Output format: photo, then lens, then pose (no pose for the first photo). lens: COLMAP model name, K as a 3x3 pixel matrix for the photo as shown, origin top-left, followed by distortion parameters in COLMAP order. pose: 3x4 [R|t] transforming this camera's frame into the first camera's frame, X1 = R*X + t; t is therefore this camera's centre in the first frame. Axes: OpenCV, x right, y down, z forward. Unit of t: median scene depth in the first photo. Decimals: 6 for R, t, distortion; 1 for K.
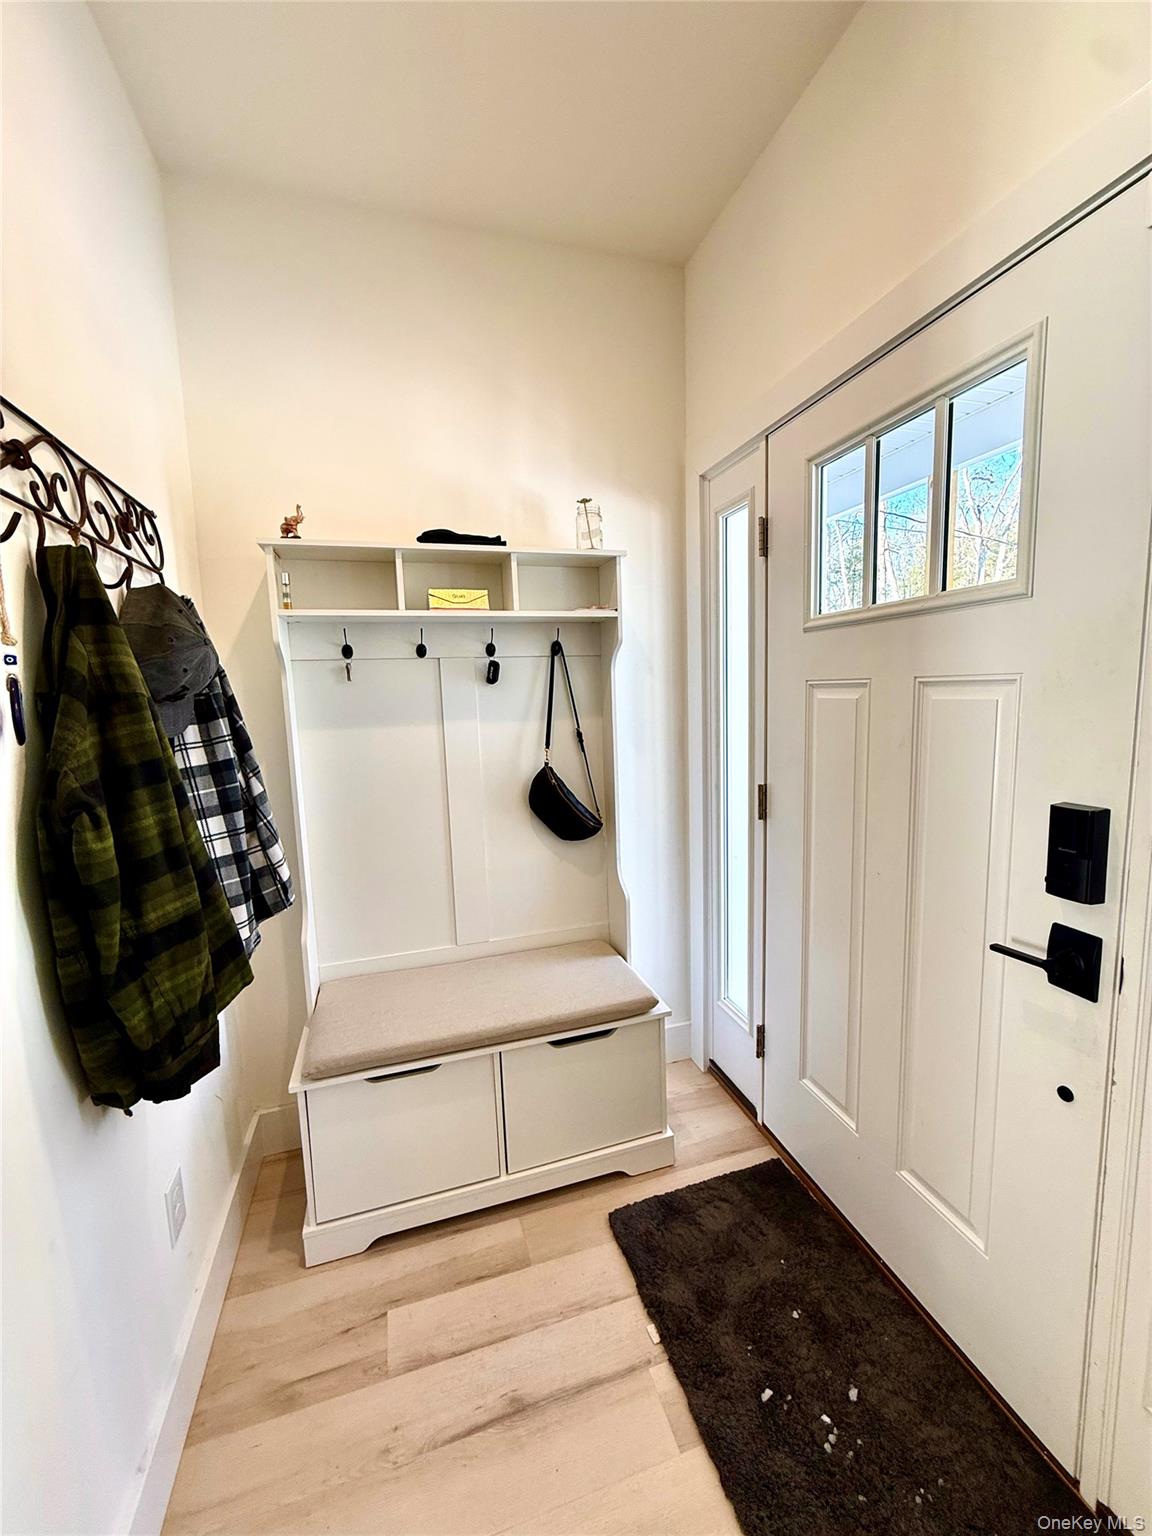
lens RADIAL K [[619.1, 0, 572.4], [0, 619.1, 768.1], [0, 0, 1]] dist [0.002669, 0.000431]
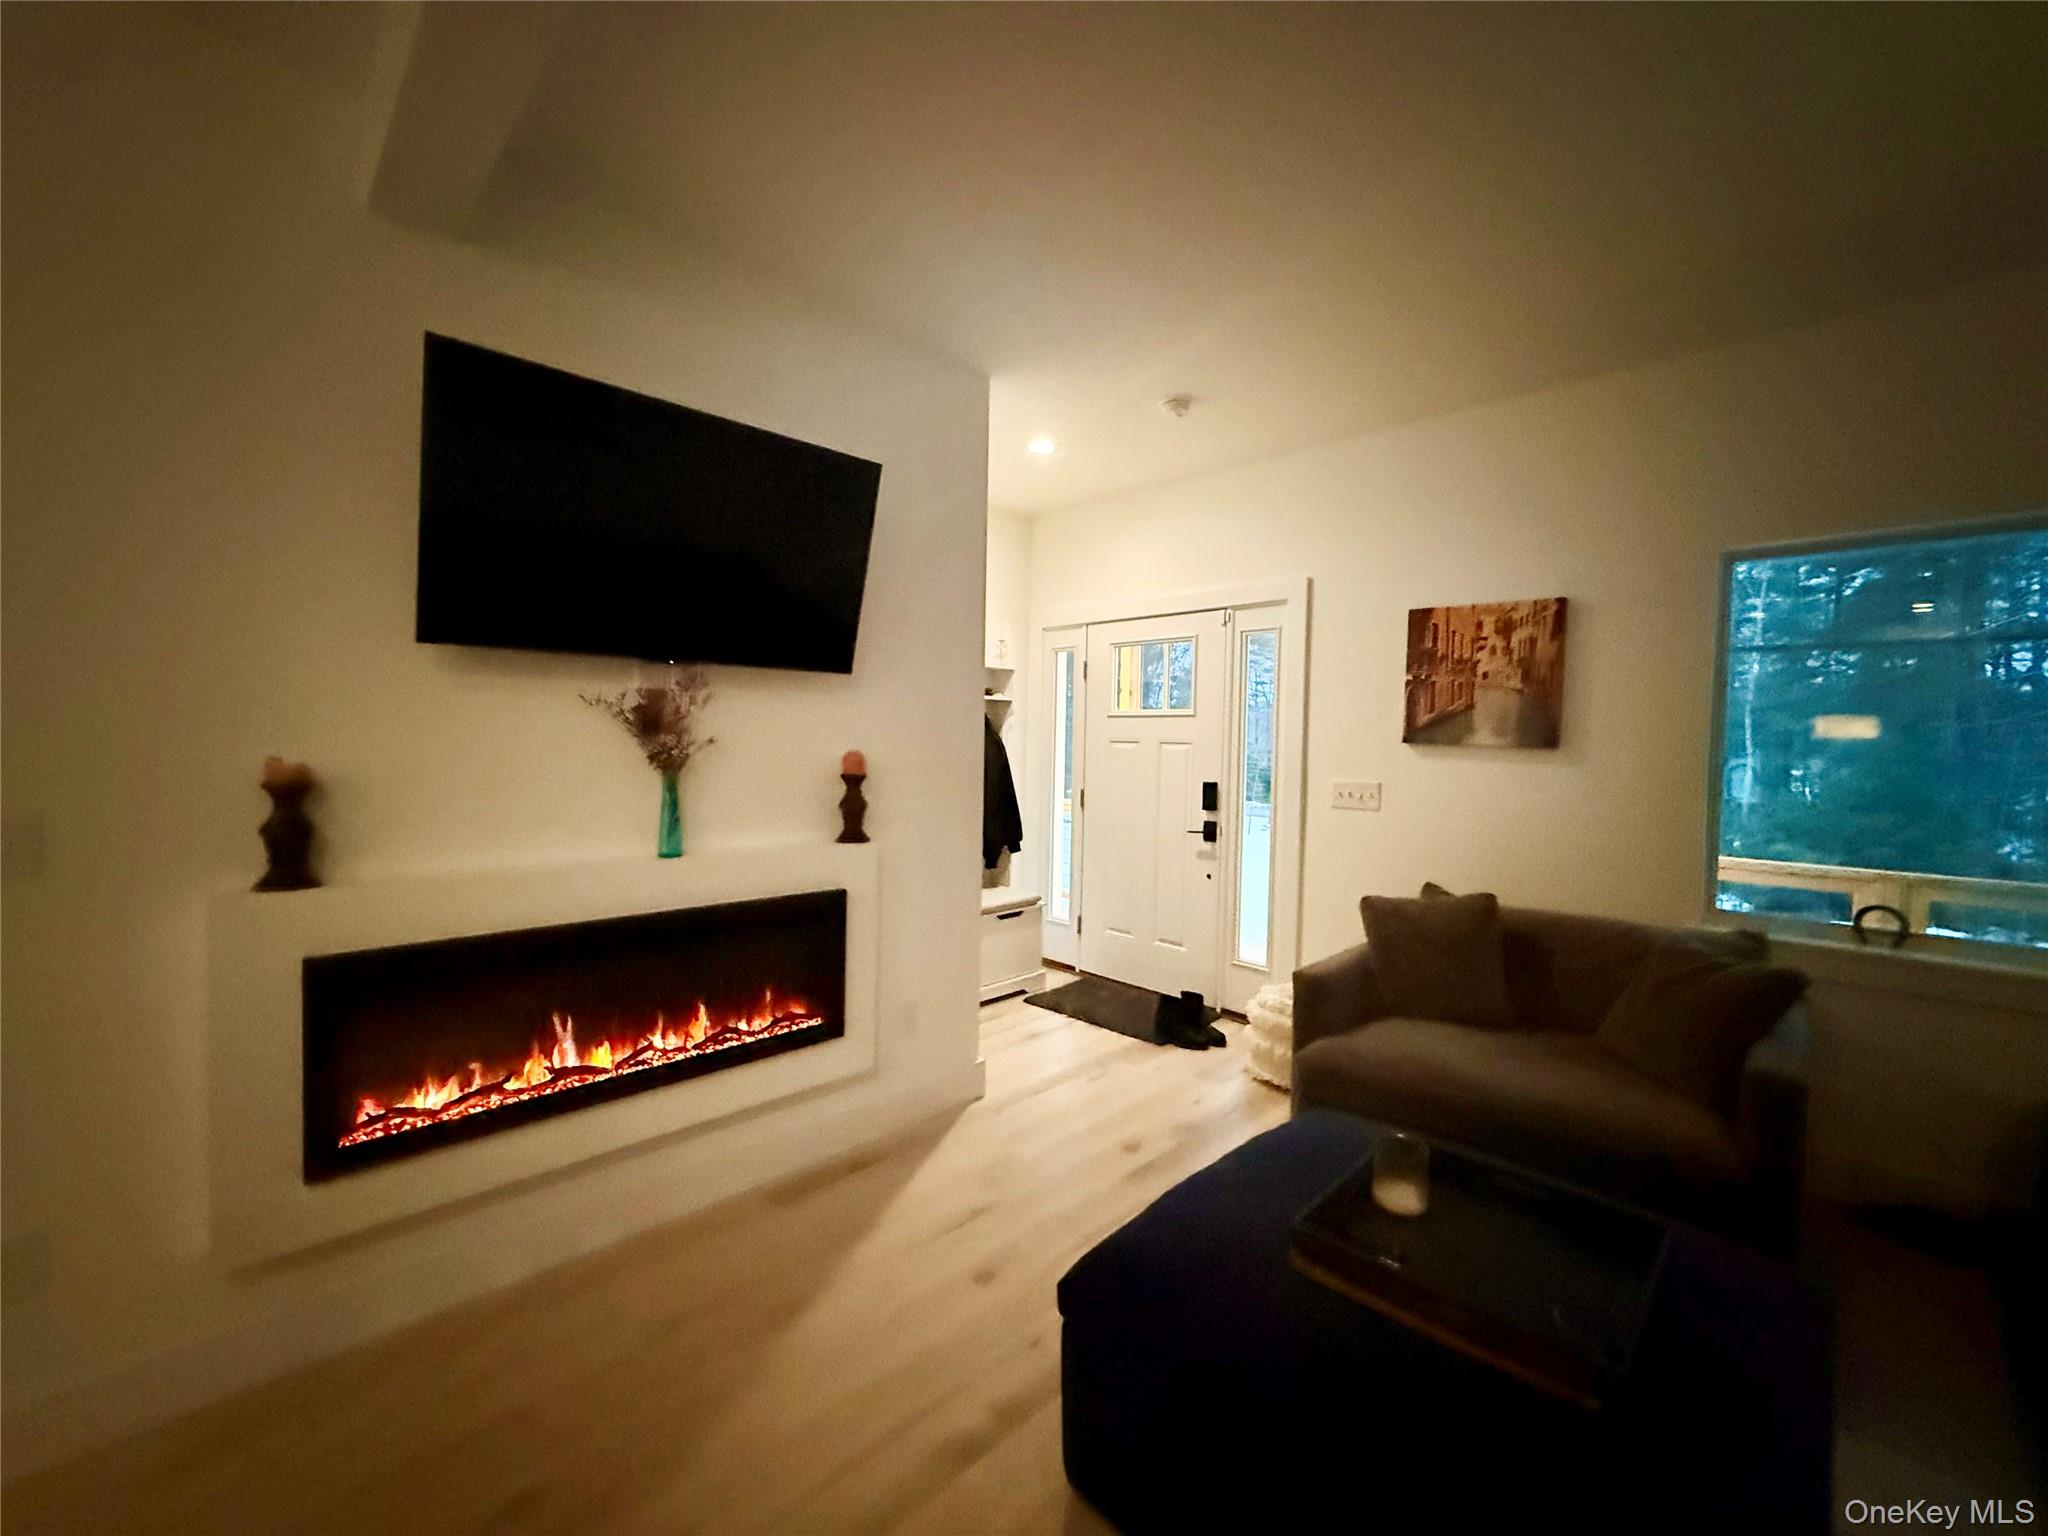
lens RADIAL K [[825.5, 0, 1027.5], [0, 825.5, 767.8], [0, 0, 1]] dist [0.002669, 0.000431]
pose [[0.876344, 0.042985, 0.479764, -2.005555], [0.006607, 0.994844, -0.101204, 0.398636], [-0.481641, 0.091859, 0.871541, -2.211239]]
